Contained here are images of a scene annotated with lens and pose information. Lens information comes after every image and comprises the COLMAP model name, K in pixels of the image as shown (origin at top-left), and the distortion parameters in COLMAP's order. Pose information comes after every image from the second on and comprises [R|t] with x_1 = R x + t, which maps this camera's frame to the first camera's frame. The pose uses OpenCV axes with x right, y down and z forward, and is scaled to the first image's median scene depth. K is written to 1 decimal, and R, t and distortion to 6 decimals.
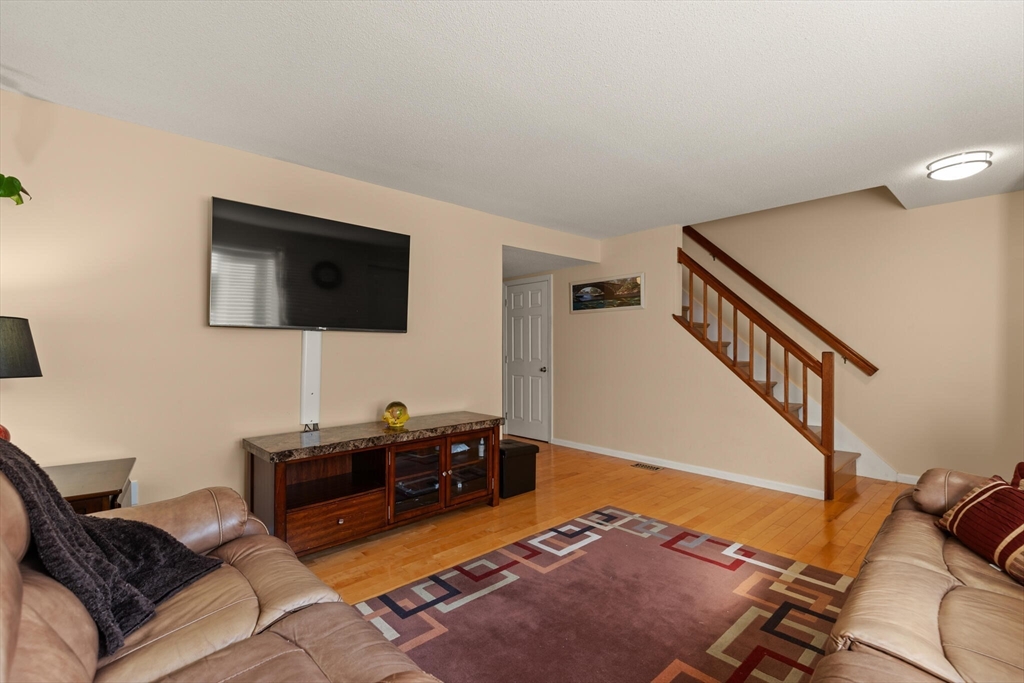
lens RADIAL K [[472.6, 0, 504.2], [0, 472.6, 345.5], [0, 0, 1]] dist [0.007200, 0.000127]
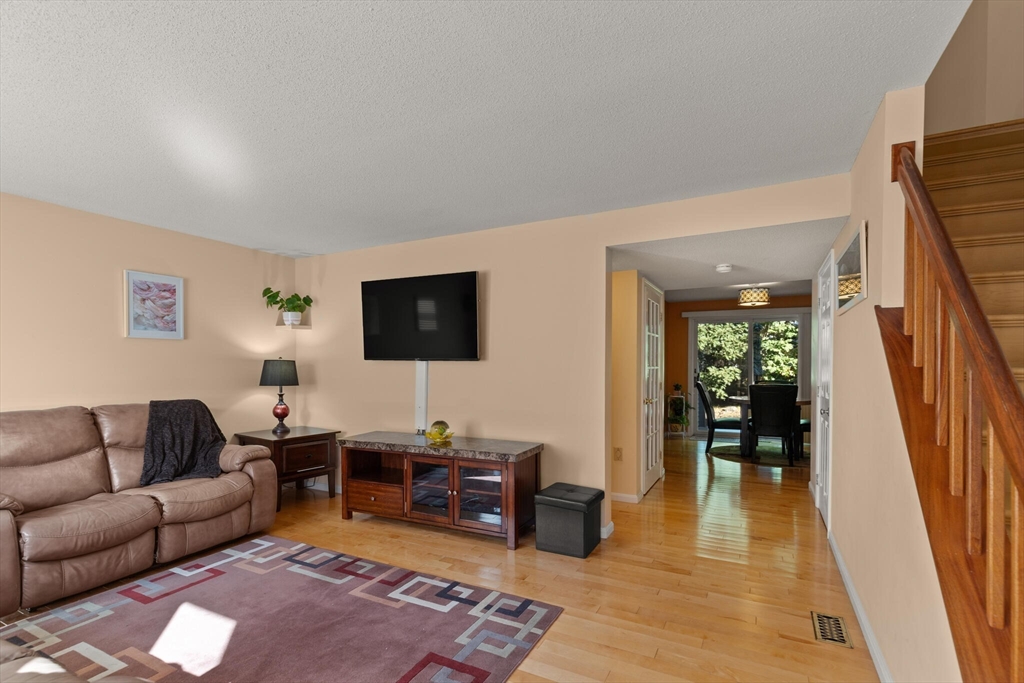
lens RADIAL K [[472.6, 0, 511.2], [0, 472.6, 366.8], [0, 0, 1]] dist [0.007200, 0.000127]
pose [[0.339985, 0.002766, -0.940427, 1.032177], [0.005284, 0.999974, 0.004851, -0.021013], [0.940416, -0.006619, 0.339962, 0.851289]]
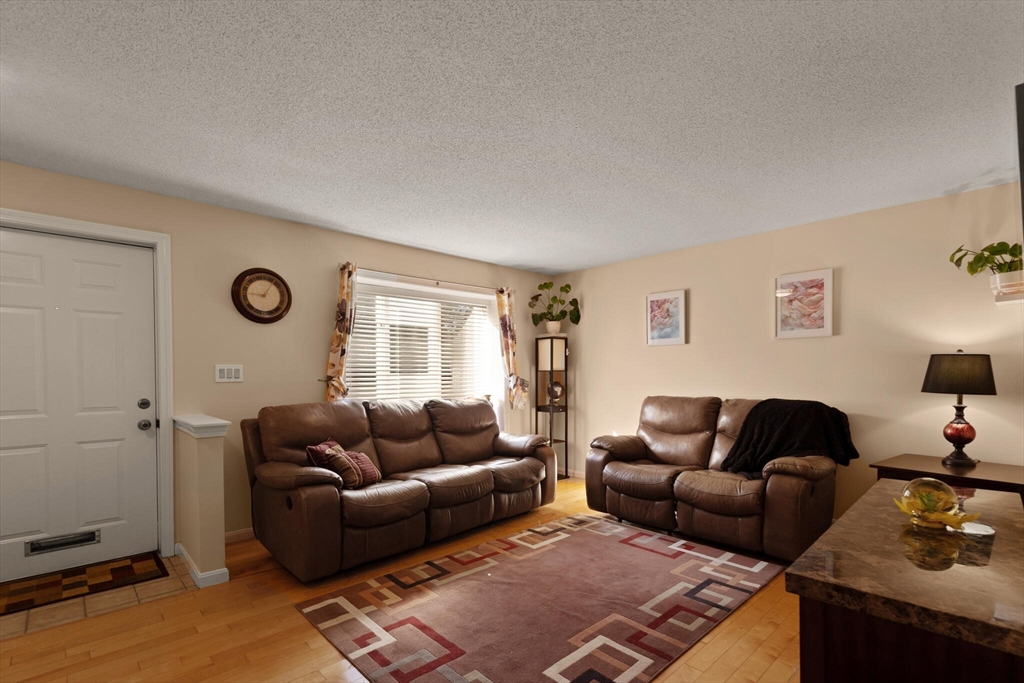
lens RADIAL K [[472.6, 0, 515.1], [0, 472.6, 375.7], [0, 0, 1]] dist [0.007200, 0.000127]
pose [[-0.999569, 0.002896, -0.029204, 0.267991], [0.002797, 0.999990, 0.003461, 0.000735], [0.029214, 0.003378, -0.999567, 1.676993]]
